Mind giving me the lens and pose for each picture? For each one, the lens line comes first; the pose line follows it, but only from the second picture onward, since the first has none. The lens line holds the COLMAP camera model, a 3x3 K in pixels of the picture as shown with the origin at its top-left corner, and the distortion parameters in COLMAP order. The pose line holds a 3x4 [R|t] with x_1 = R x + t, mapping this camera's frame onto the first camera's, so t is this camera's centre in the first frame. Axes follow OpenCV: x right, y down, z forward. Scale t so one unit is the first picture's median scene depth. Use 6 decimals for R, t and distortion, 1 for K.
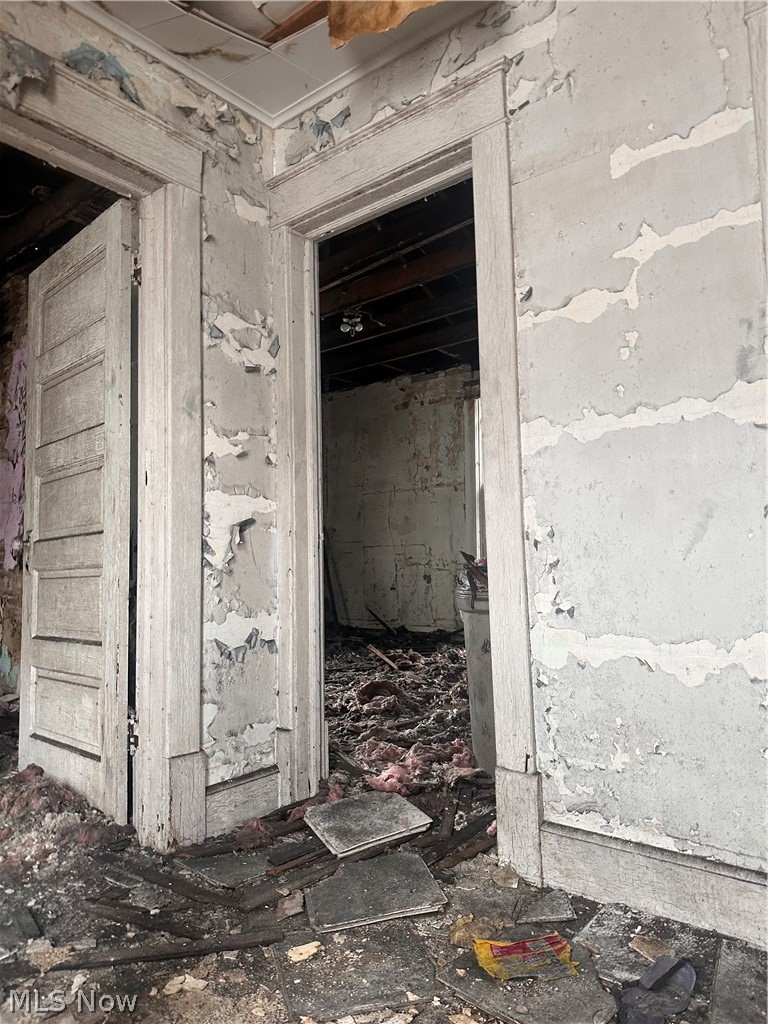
lens RADIAL K [[703.3, 0, 390.6], [0, 703.3, 512.0], [0, 0, 1]] dist [0.078088, -0.121700]
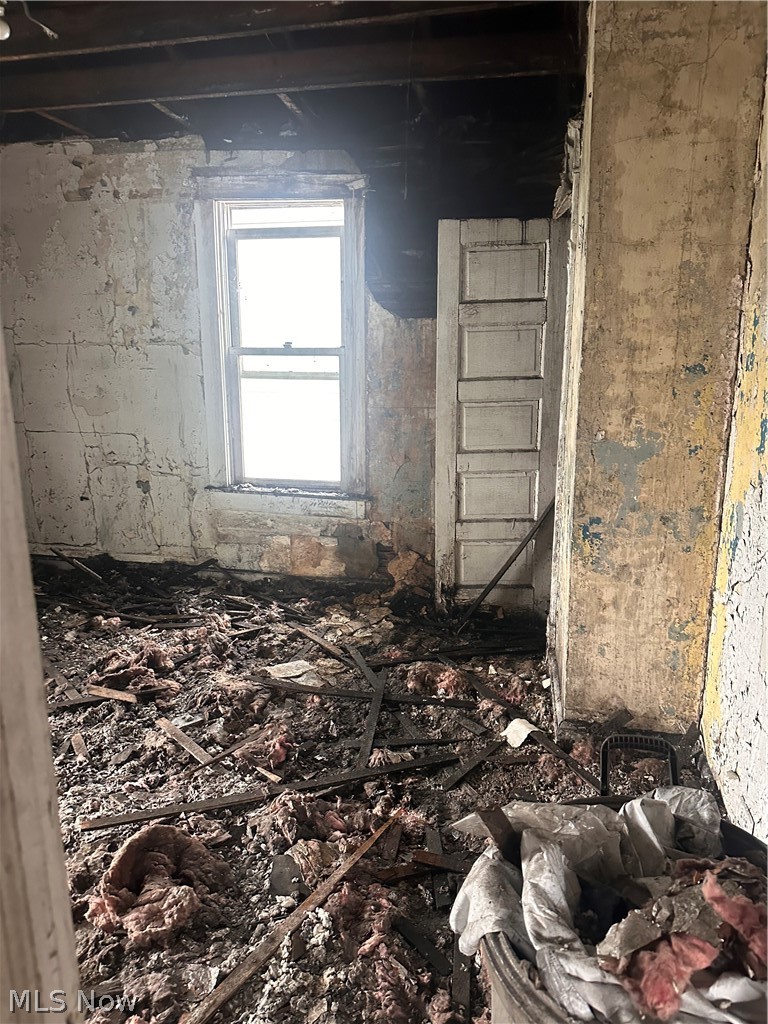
lens RADIAL K [[703.3, 0, 390.6], [0, 703.3, 512.0], [0, 0, 1]] dist [0.078088, -0.121700]
pose [[0.891280, -0.083458, 0.445706, -0.093842], [-0.050994, 0.958235, 0.281401, -0.192984], [-0.450576, -0.273535, 0.849800, 0.773927]]
